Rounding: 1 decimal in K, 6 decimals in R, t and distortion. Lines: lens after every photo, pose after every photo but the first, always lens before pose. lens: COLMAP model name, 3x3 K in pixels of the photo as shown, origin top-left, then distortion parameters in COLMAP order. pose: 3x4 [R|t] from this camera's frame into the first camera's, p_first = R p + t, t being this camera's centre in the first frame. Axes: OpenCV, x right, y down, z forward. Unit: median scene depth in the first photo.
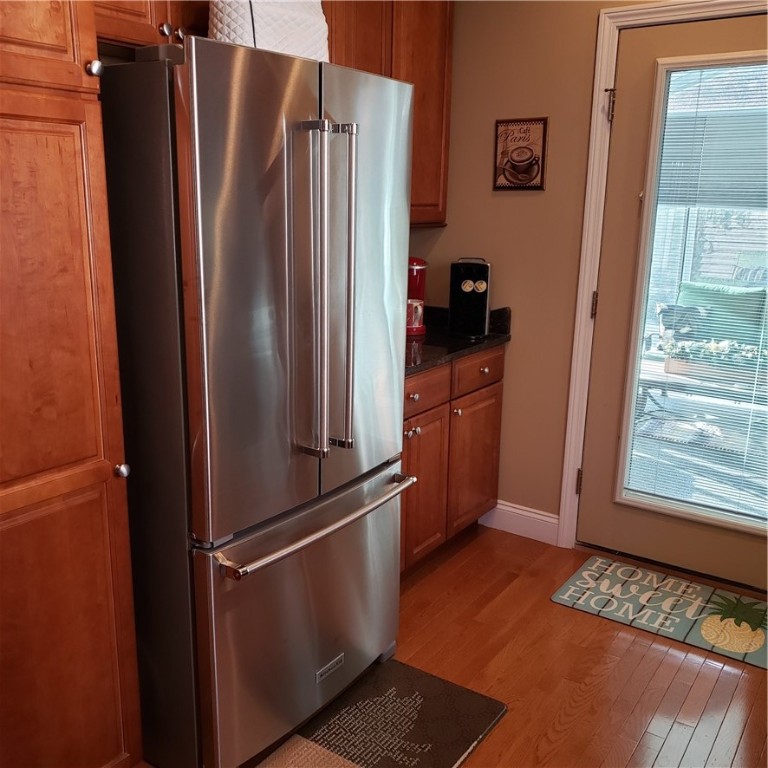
lens RADIAL K [[793.6, 0, 382.6], [0, 793.6, 384.7], [0, 0, 1]] dist [0.068733, 0.000000]
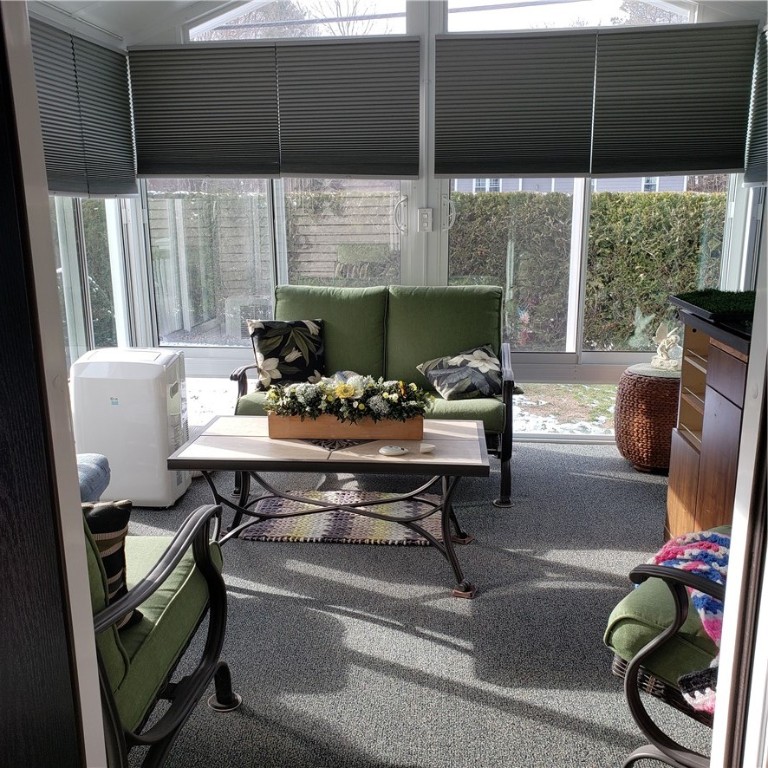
lens RADIAL K [[793.6, 0, 383.4], [0, 793.6, 385.4], [0, 0, 1]] dist [0.068733, 0.000000]
pose [[0.884808, -0.132091, 0.446842, 0.146245], [0.137551, 0.990285, 0.020367, -0.047949], [-0.445191, 0.043442, 0.894381, 0.377074]]
